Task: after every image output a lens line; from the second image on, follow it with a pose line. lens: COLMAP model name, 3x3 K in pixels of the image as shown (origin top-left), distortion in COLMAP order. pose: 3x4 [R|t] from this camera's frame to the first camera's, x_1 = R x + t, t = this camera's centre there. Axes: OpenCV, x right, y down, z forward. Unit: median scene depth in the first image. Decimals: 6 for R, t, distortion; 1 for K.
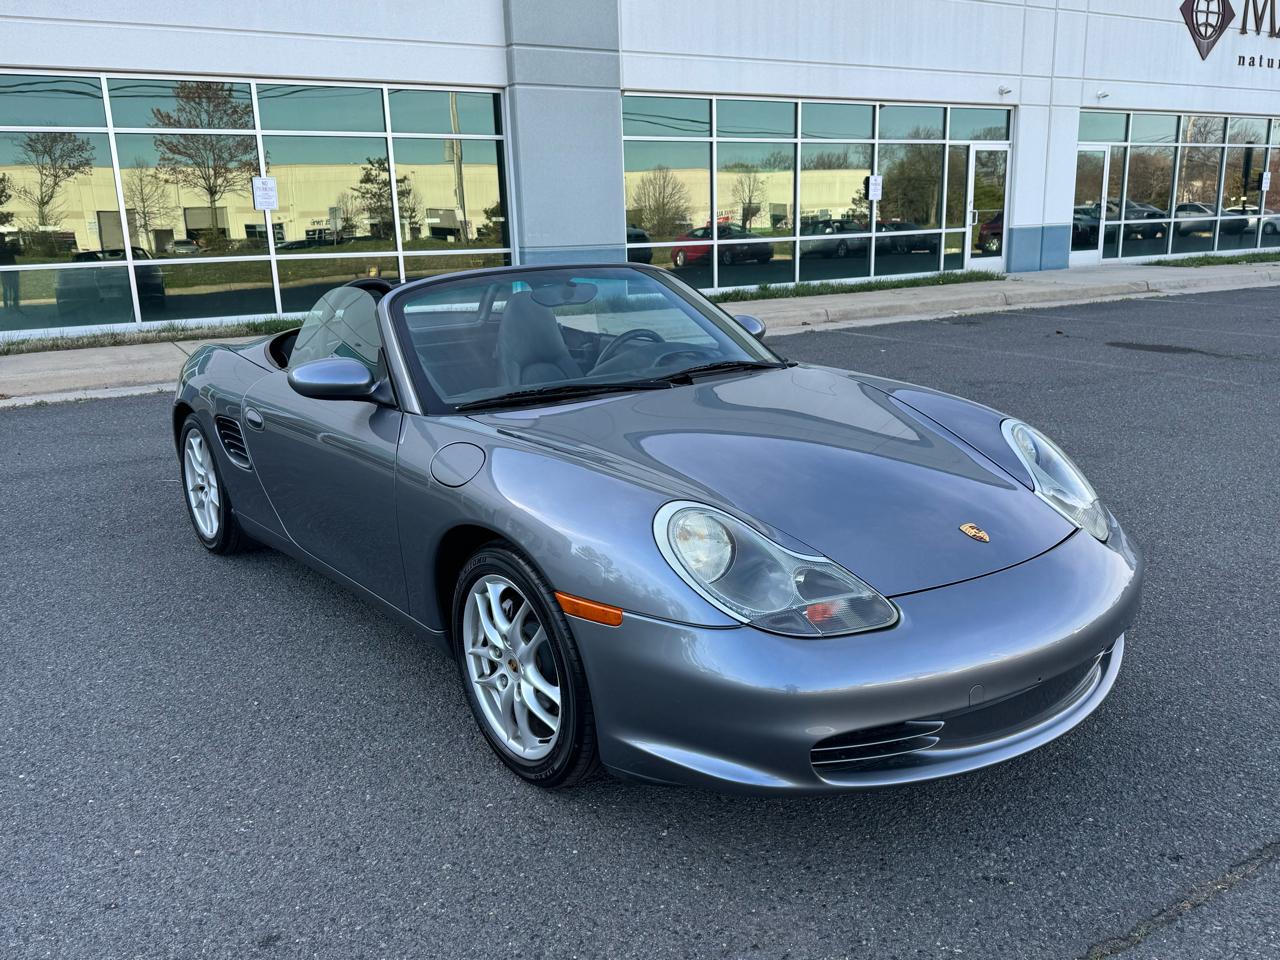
lens RADIAL K [[1052.0, 0, 653.1], [0, 1052.0, 483.9], [0, 0, 1]] dist [0.028826, -0.047488]
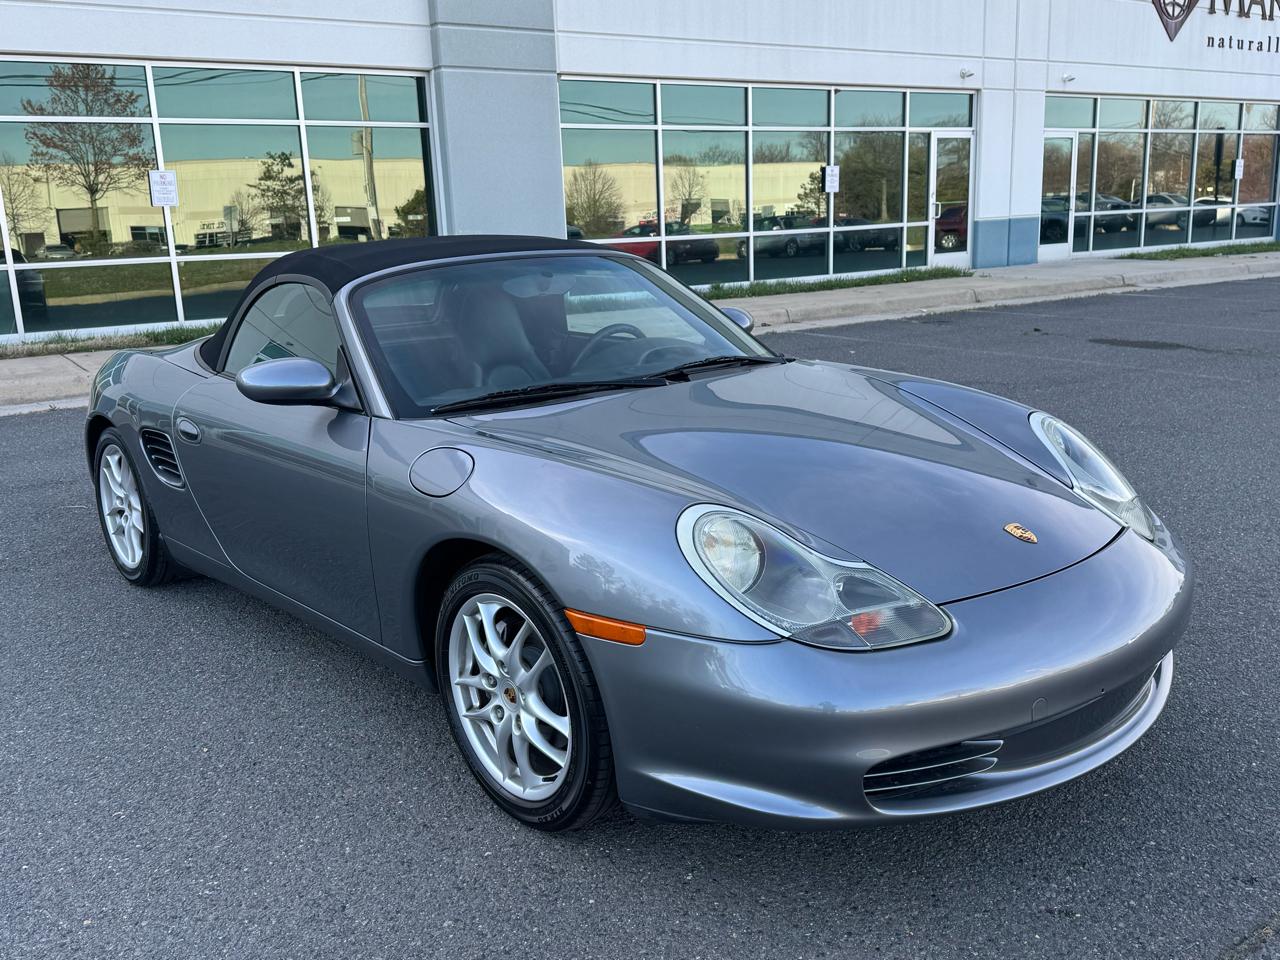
lens RADIAL K [[1145.9, 0, 649.4], [0, 1145.9, 489.2], [0, 0, 1]] dist [0.044592, -0.072241]
pose [[0.998304, -0.021620, 0.054061, -0.018392], [0.022381, 0.999658, -0.013499, 0.003892], [-0.053751, 0.014686, 0.998446, 0.005561]]
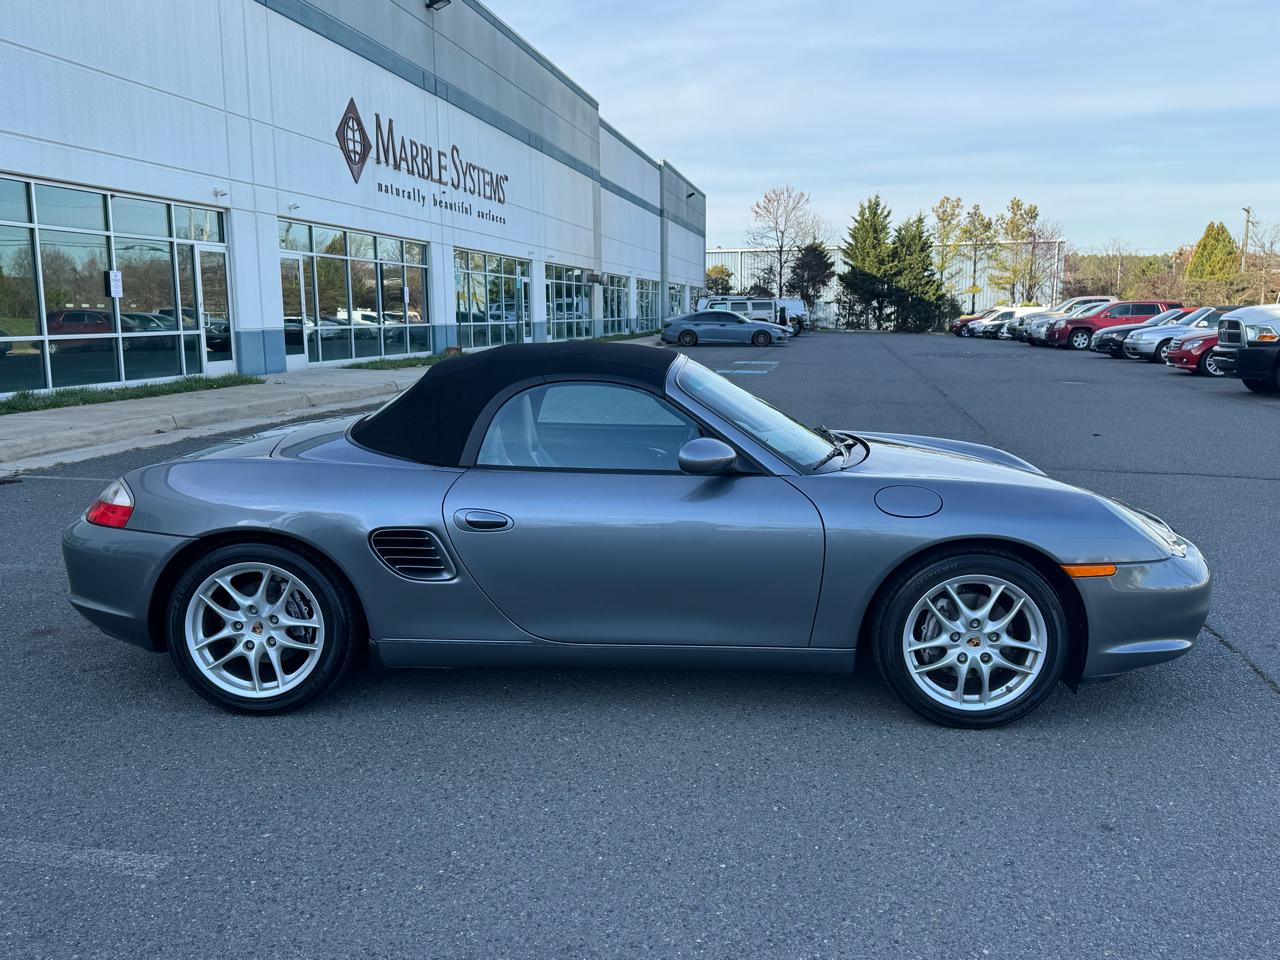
lens RADIAL K [[1145.9, 0, 645.7], [0, 1145.9, 474.5], [0, 0, 1]] dist [0.044592, -0.072241]
pose [[0.657907, -0.074938, 0.749361, -0.418200], [0.161797, 0.985867, -0.043461, -0.011442], [-0.735513, 0.149838, 0.660734, 0.086616]]
